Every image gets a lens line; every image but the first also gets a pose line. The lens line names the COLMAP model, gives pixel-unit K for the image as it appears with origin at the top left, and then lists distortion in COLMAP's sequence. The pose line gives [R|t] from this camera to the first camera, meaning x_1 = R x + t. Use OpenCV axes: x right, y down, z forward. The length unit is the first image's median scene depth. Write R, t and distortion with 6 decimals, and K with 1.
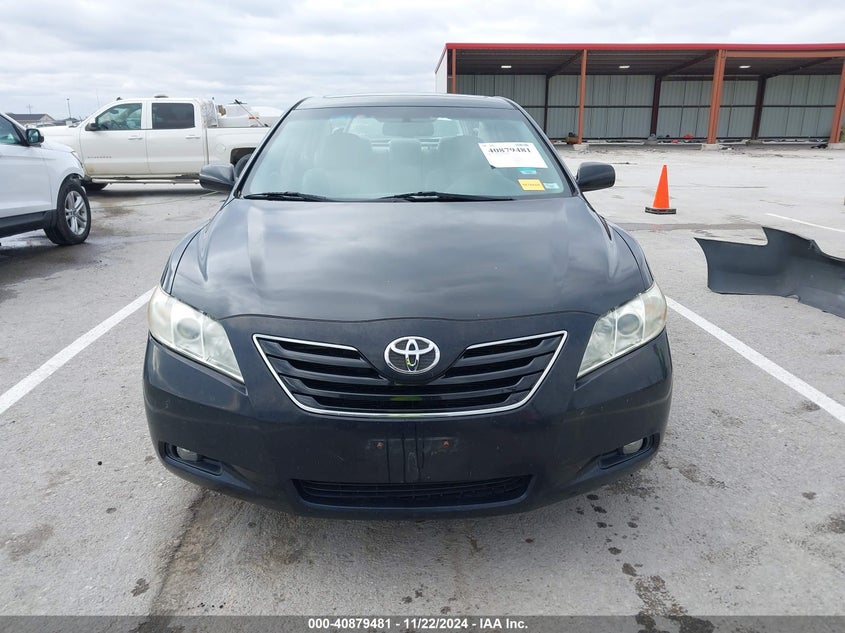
lens RADIAL K [[650.1, 0, 423.3], [0, 650.1, 337.2], [0, 0, 1]] dist [0.007357, -0.004420]
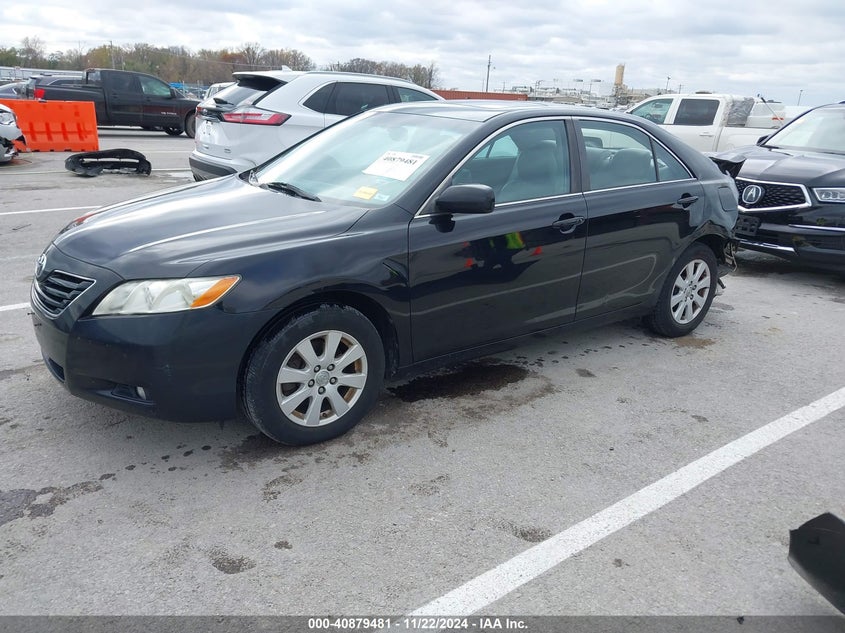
lens RADIAL K [[650.1, 0, 423.3], [0, 650.1, 337.2], [0, 0, 1]] dist [0.007357, -0.004420]
pose [[0.585654, 0.305437, -0.750811, 0.815056], [-0.297007, 0.942726, 0.151836, -0.149768], [0.754186, 0.134073, 0.642829, 0.311859]]
